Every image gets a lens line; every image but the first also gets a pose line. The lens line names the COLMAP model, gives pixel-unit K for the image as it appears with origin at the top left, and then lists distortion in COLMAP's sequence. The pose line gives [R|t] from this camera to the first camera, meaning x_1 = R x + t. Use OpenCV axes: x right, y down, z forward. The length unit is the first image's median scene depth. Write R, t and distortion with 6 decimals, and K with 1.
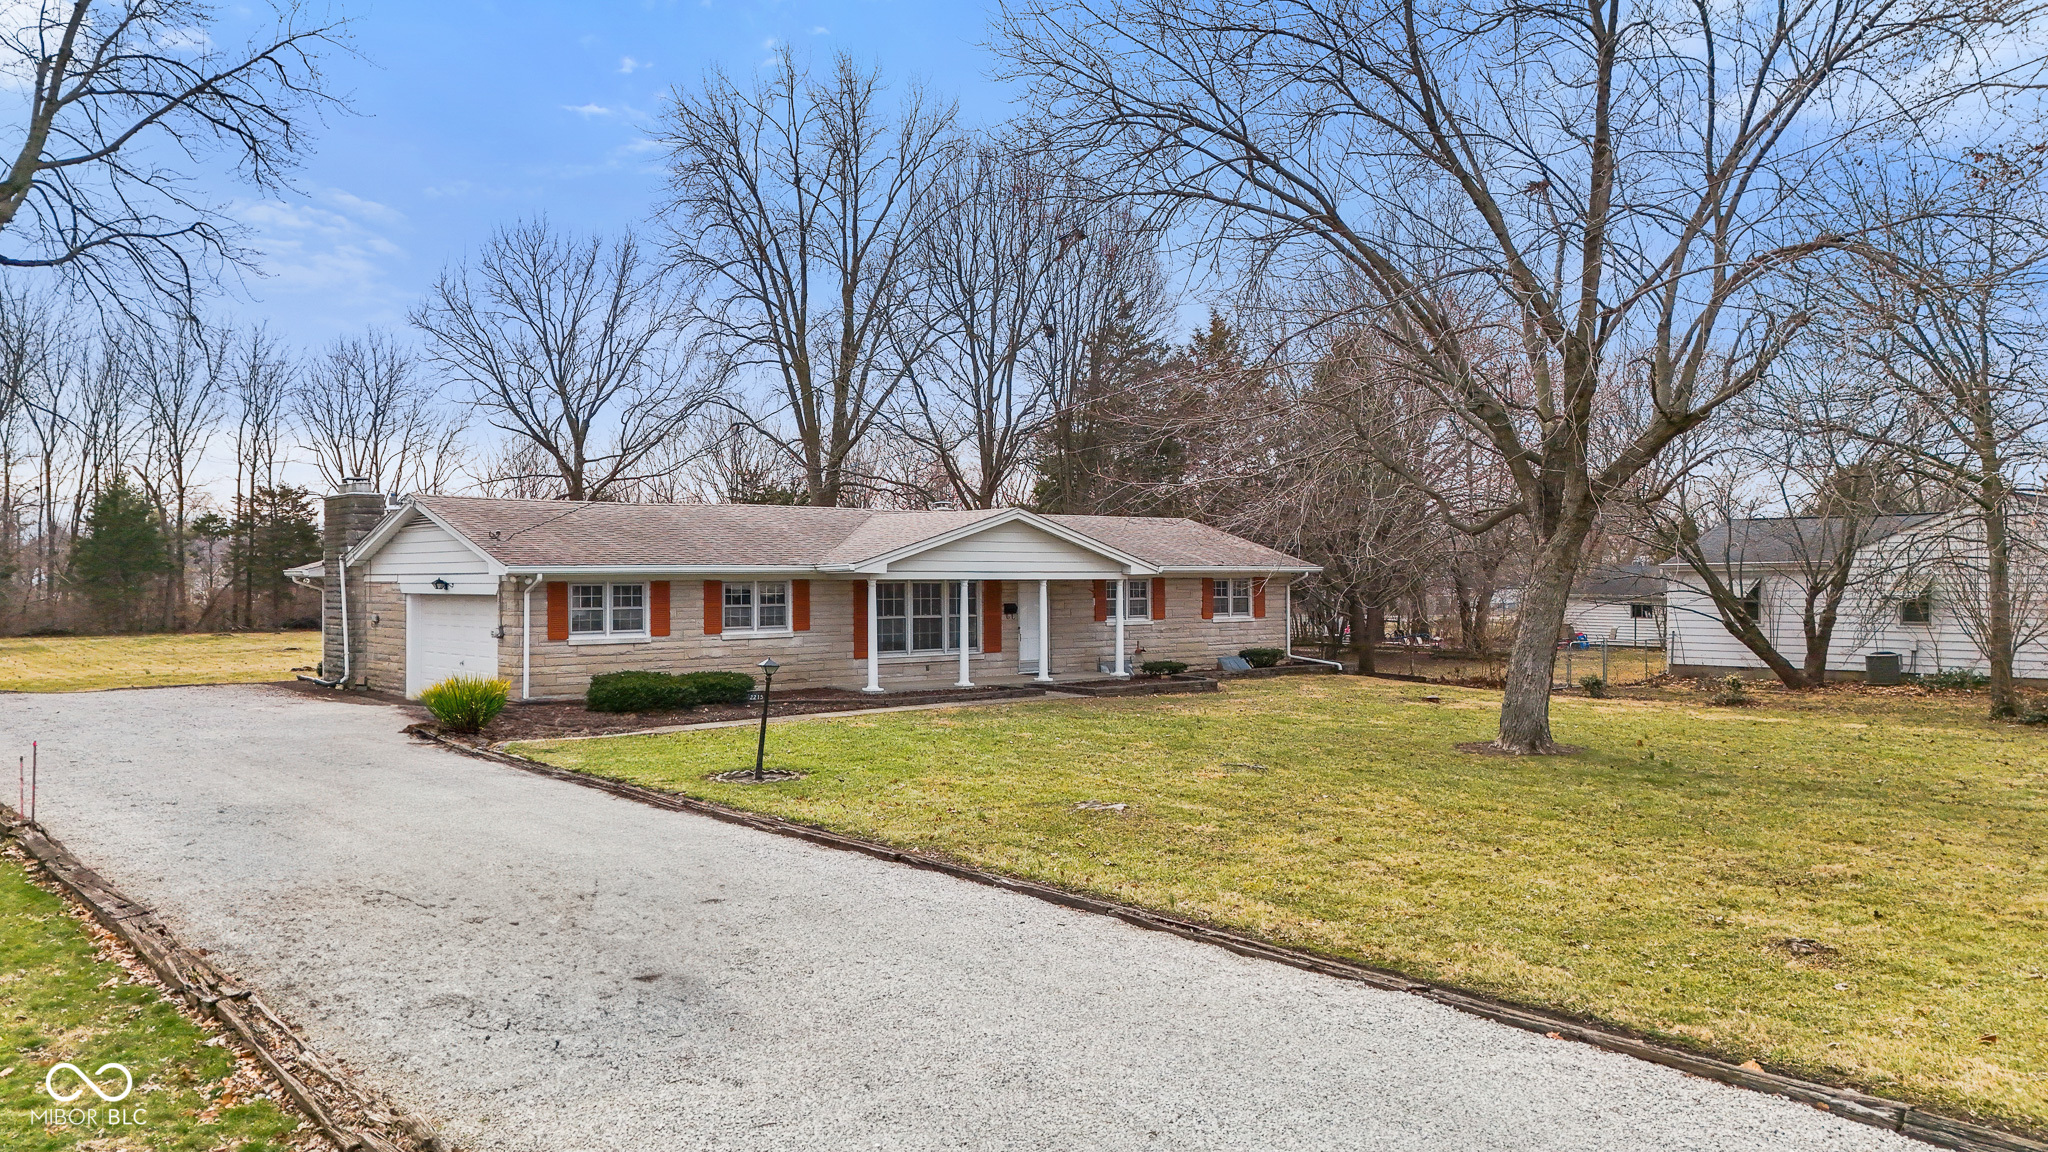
lens RADIAL K [[1419.4, 0, 1024.0], [0, 1419.4, 576.0], [0, 0, 1]] dist [0.104490, -0.155722]
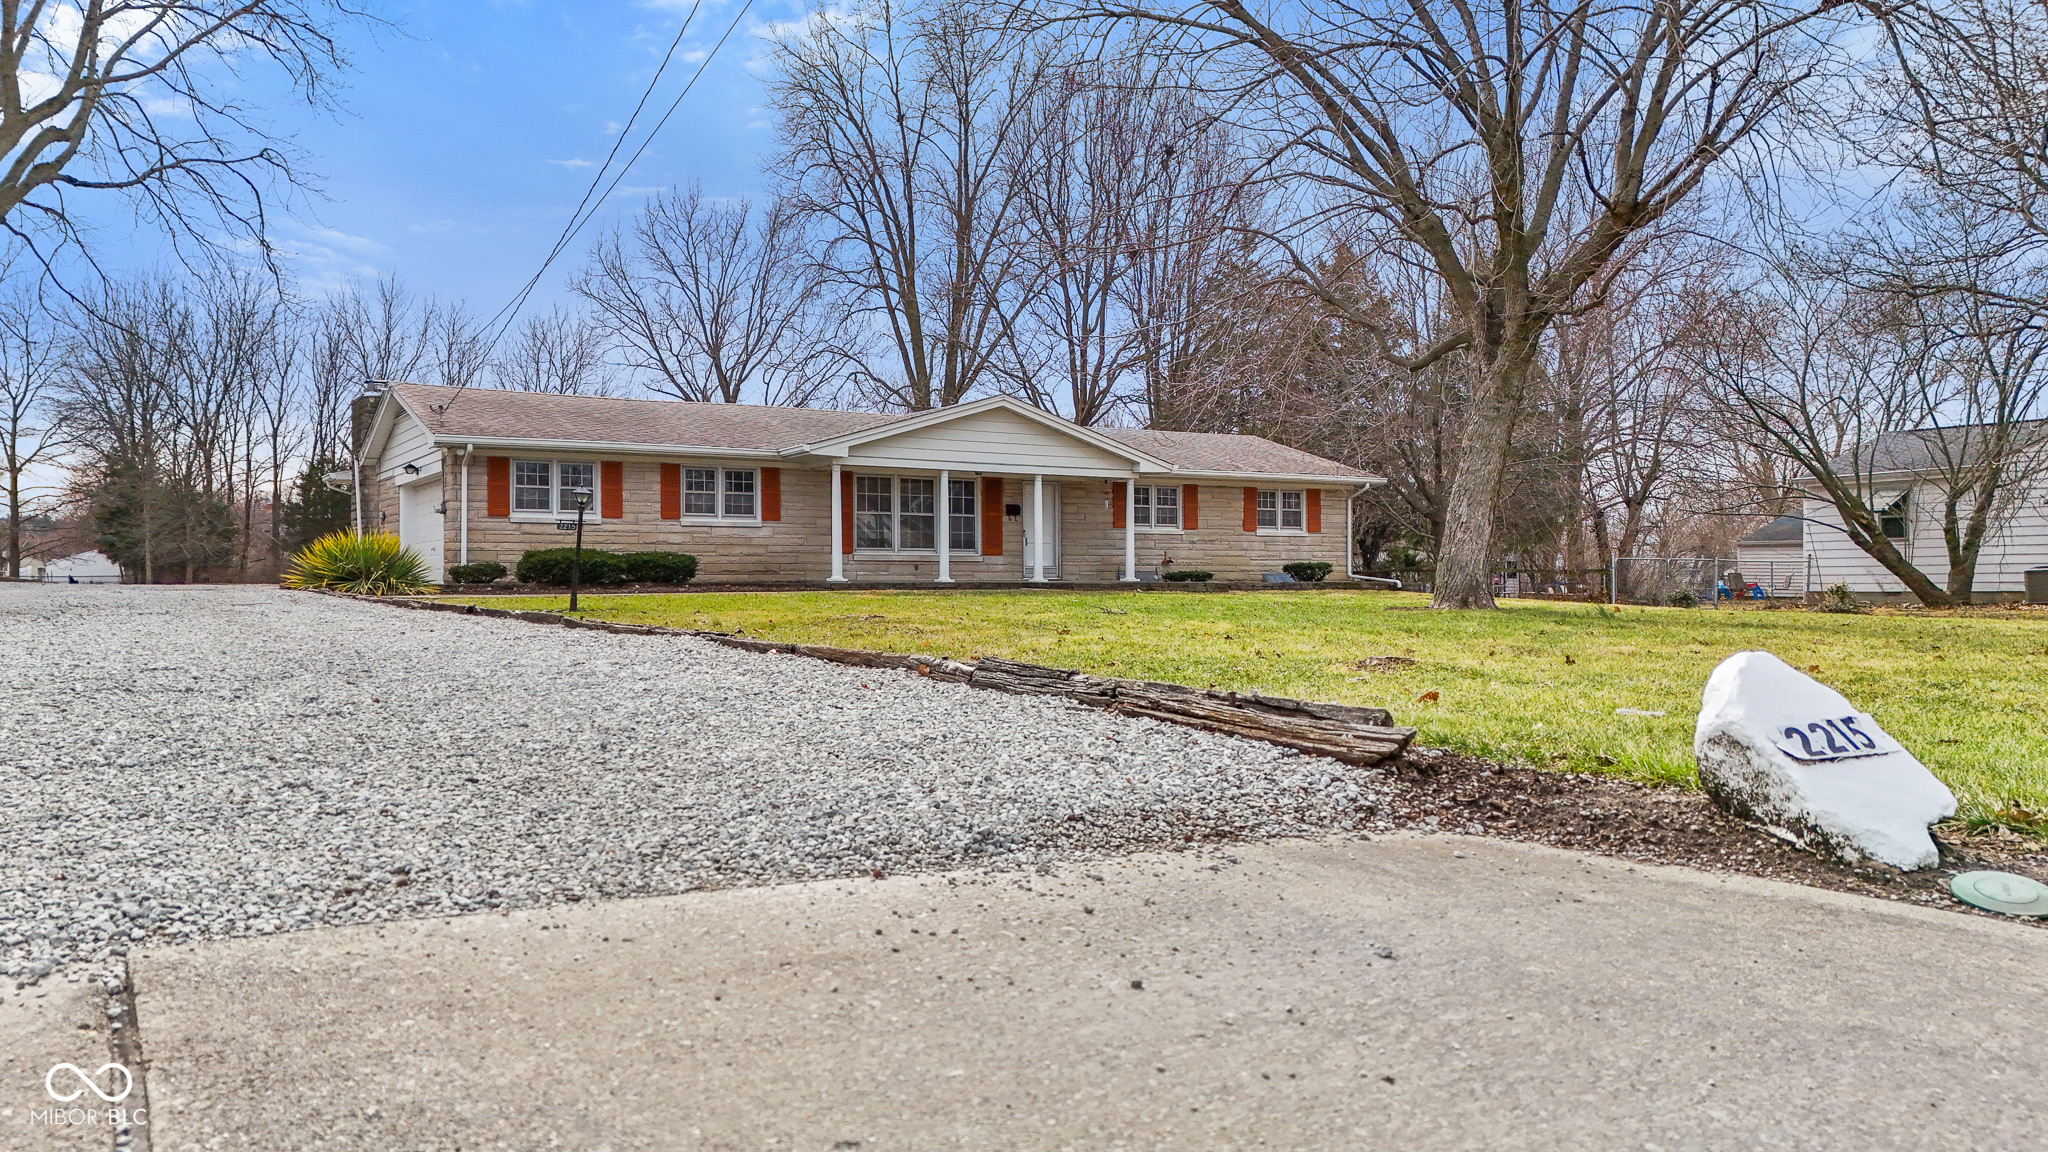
lens RADIAL K [[1419.4, 0, 1024.0], [0, 1419.4, 576.0], [0, 0, 1]] dist [0.104490, -0.155722]
pose [[0.987762, 0.003638, -0.155924, 0.142002], [-0.003063, 0.999988, 0.003931, 0.062183], [0.155936, -0.003405, 0.987761, 0.064414]]
